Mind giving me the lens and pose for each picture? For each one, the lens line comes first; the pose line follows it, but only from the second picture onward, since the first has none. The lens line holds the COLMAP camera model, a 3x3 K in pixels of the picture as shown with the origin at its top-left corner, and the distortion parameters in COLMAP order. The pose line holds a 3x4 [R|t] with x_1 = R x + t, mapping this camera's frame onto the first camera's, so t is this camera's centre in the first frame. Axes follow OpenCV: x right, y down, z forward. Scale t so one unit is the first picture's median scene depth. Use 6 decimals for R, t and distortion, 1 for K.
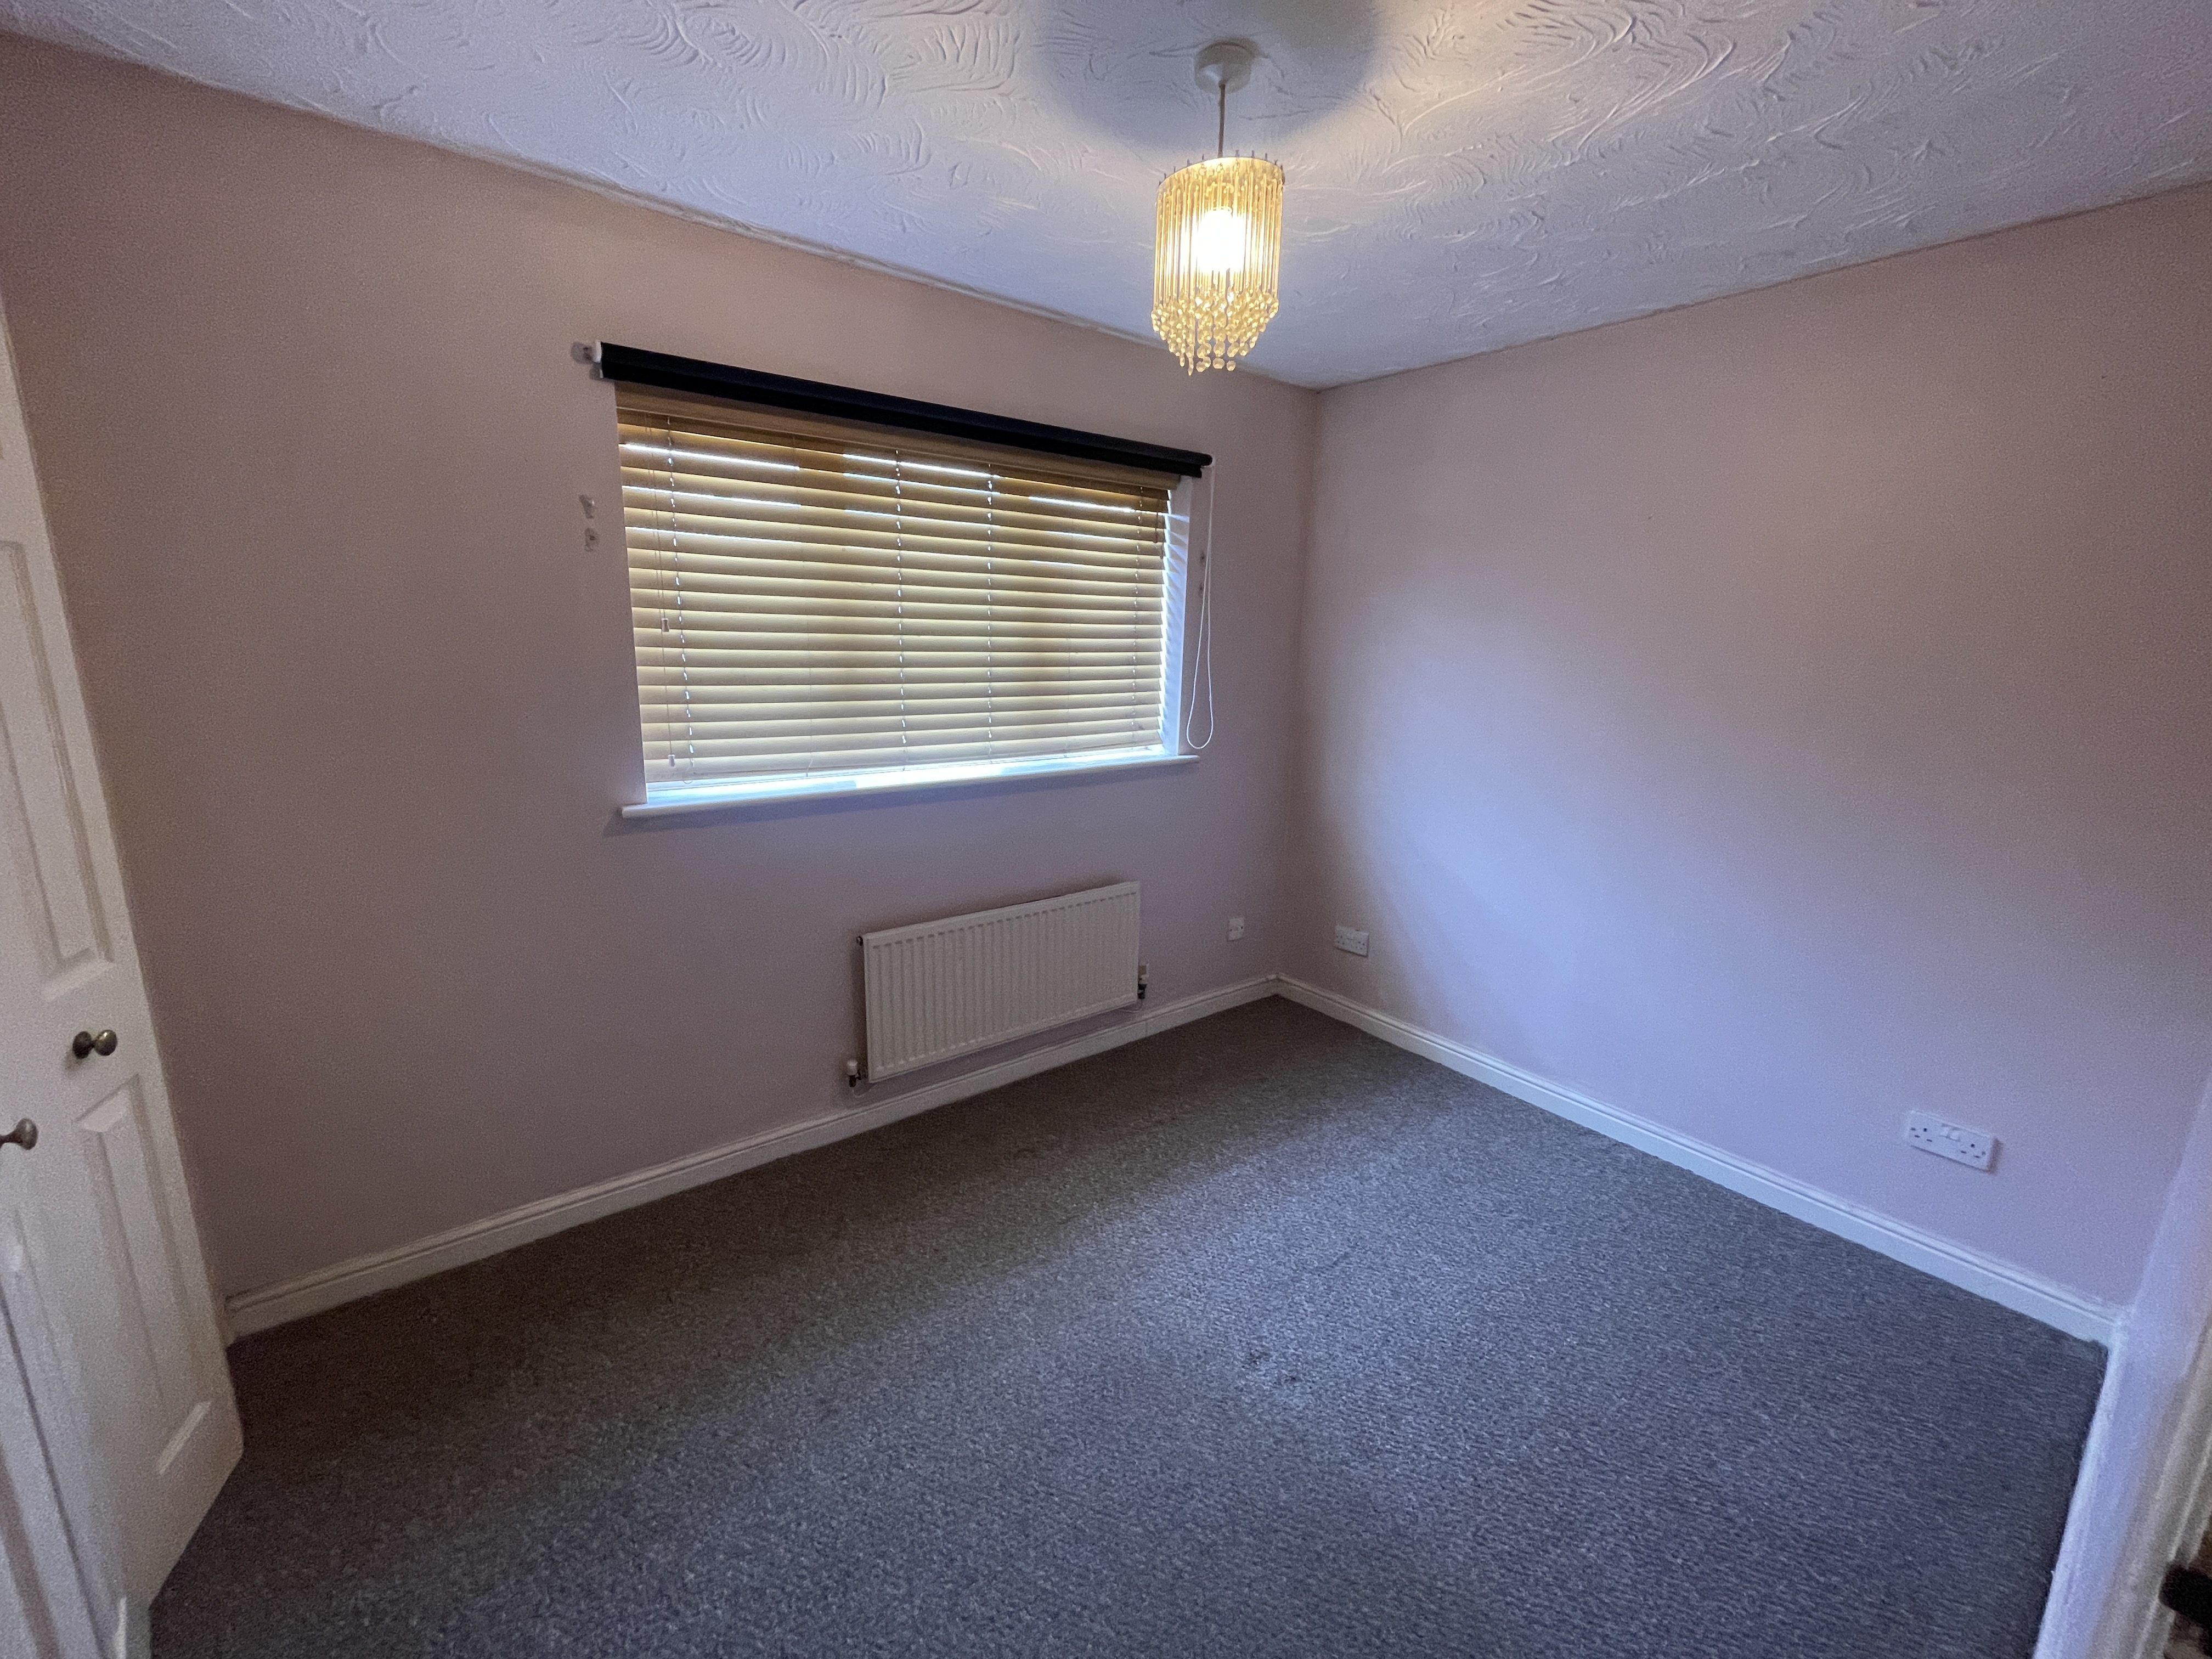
lens RADIAL K [[891.1, 0, 1097.2], [0, 891.1, 823.0], [0, 0, 1]] dist [-0.001306, 0.000616]
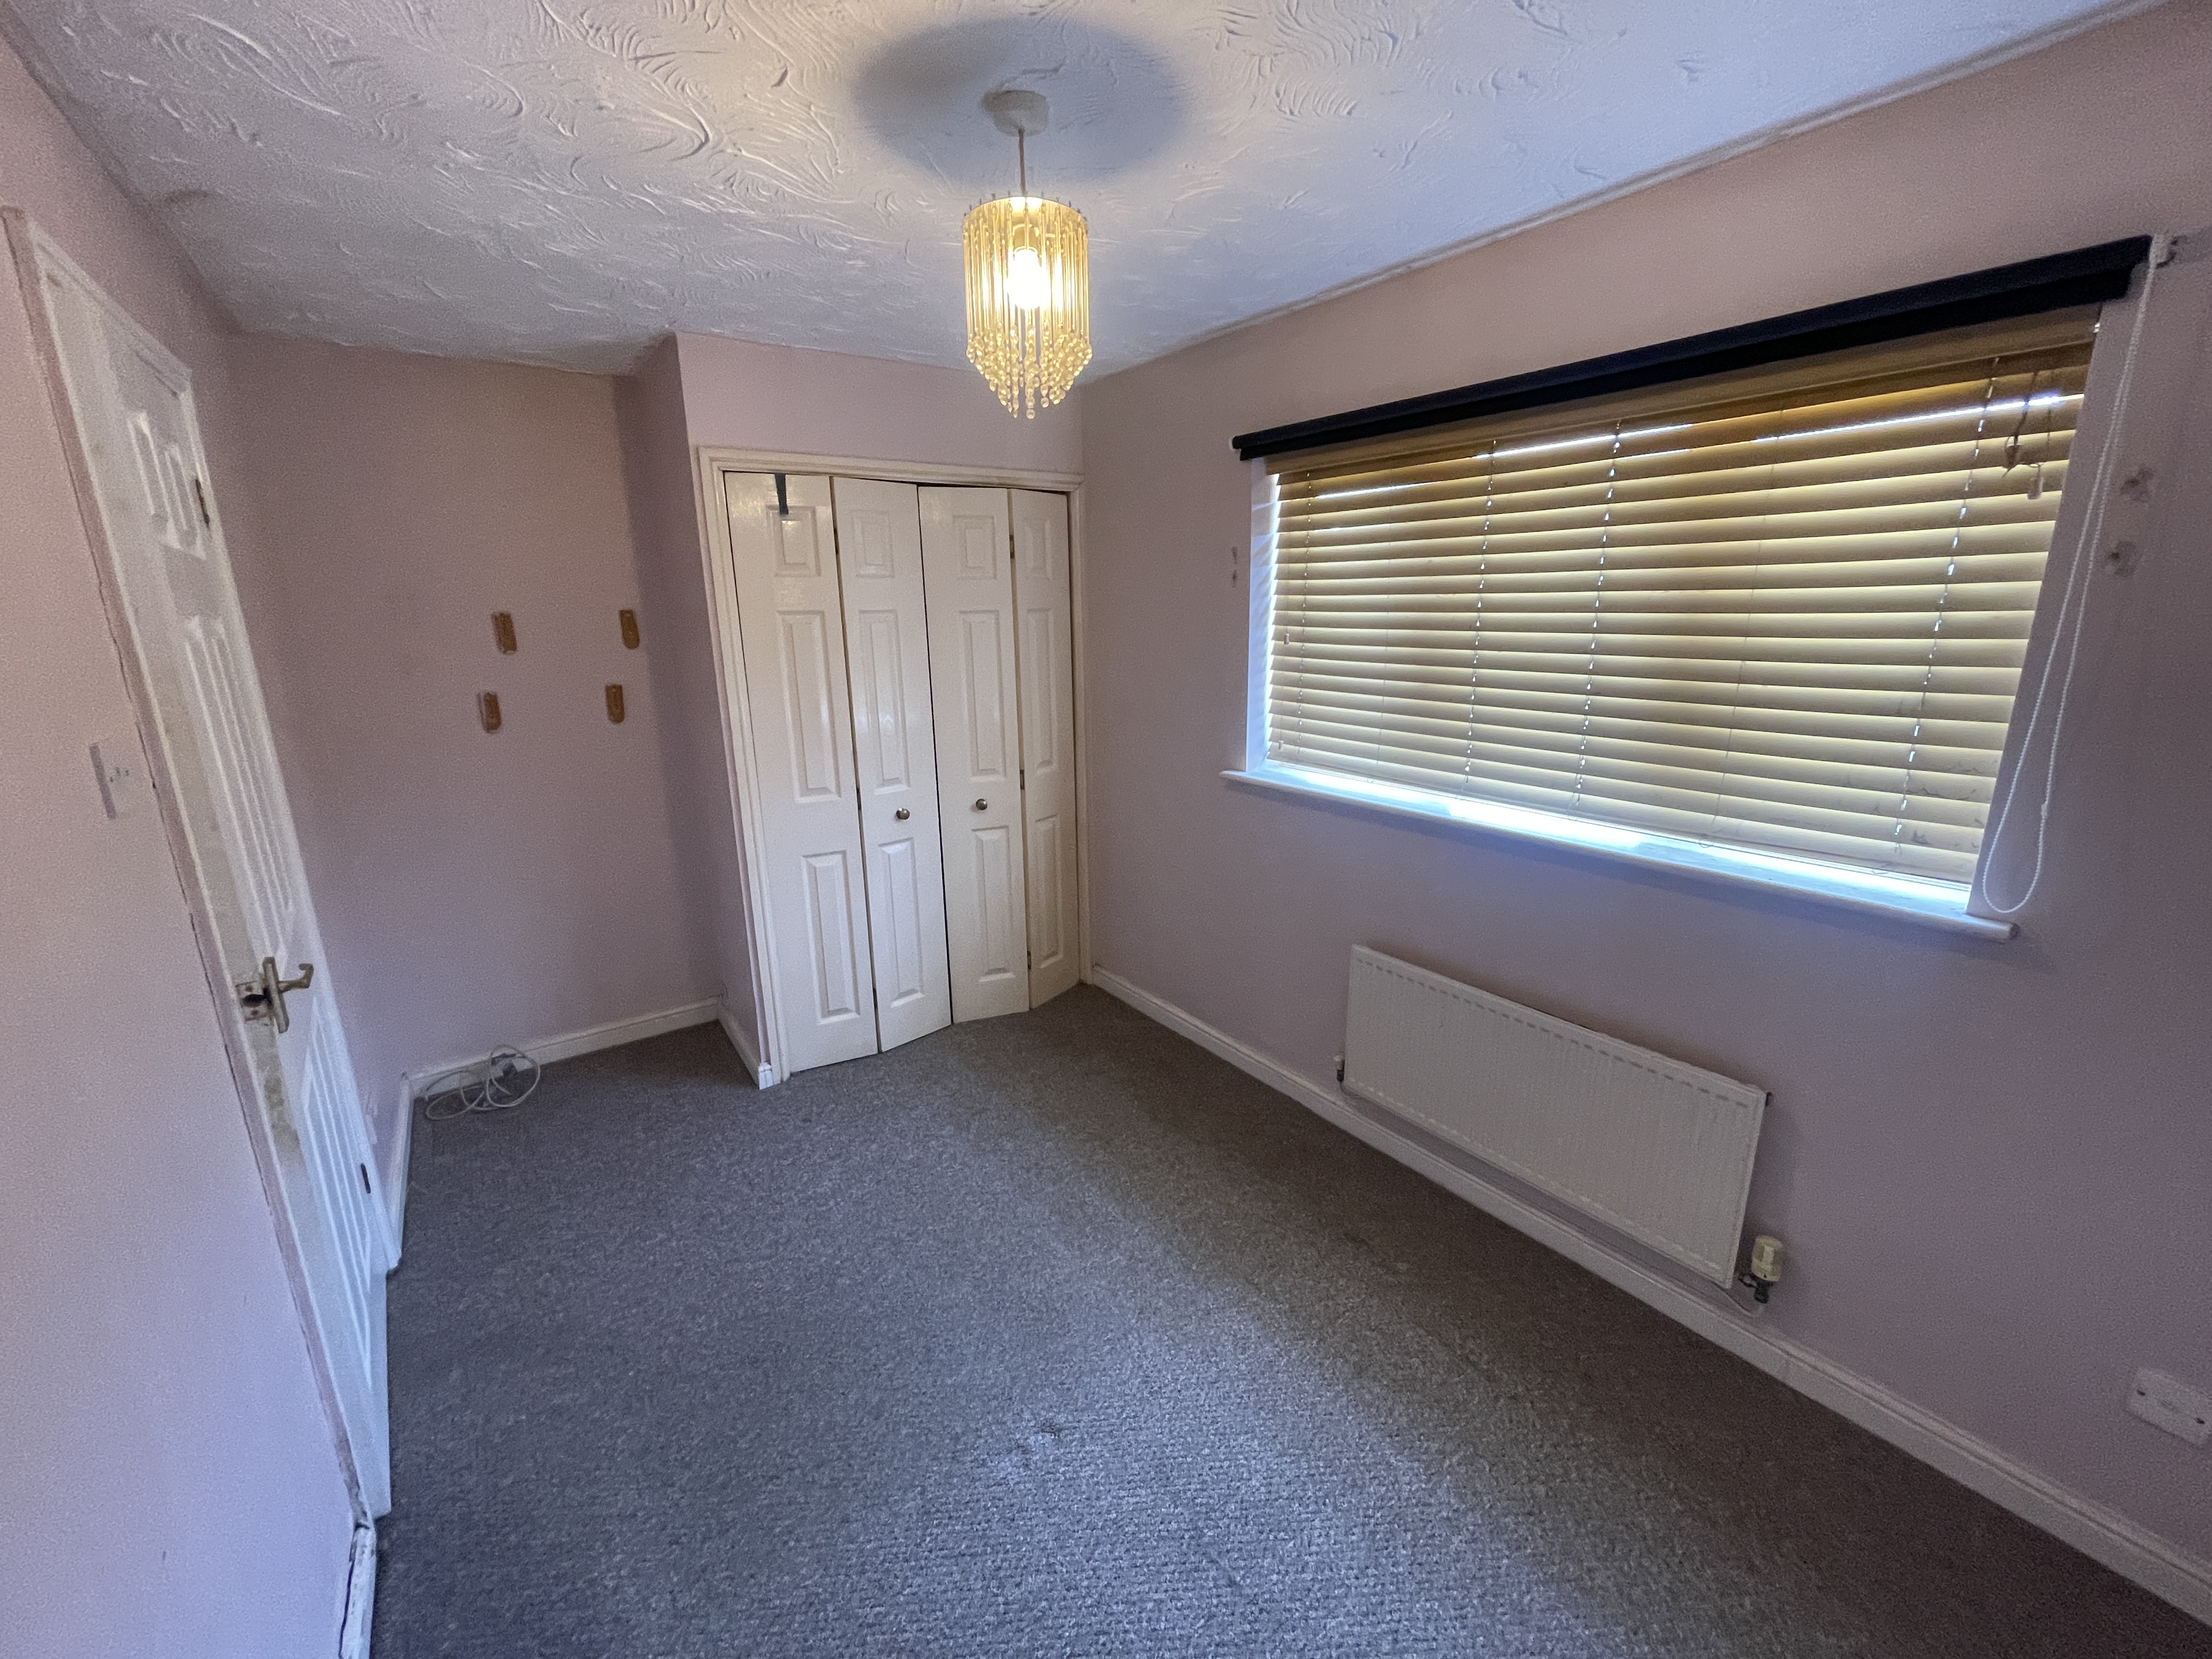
lens RADIAL K [[891.1, 0, 1097.2], [0, 891.1, 823.0], [0, 0, 1]] dist [-0.001306, 0.000616]
pose [[-0.031075, 0.218500, -0.975342, 0.769763], [-0.199217, 0.954880, 0.220263, -0.185672], [0.979463, 0.201150, 0.013856, 0.726987]]
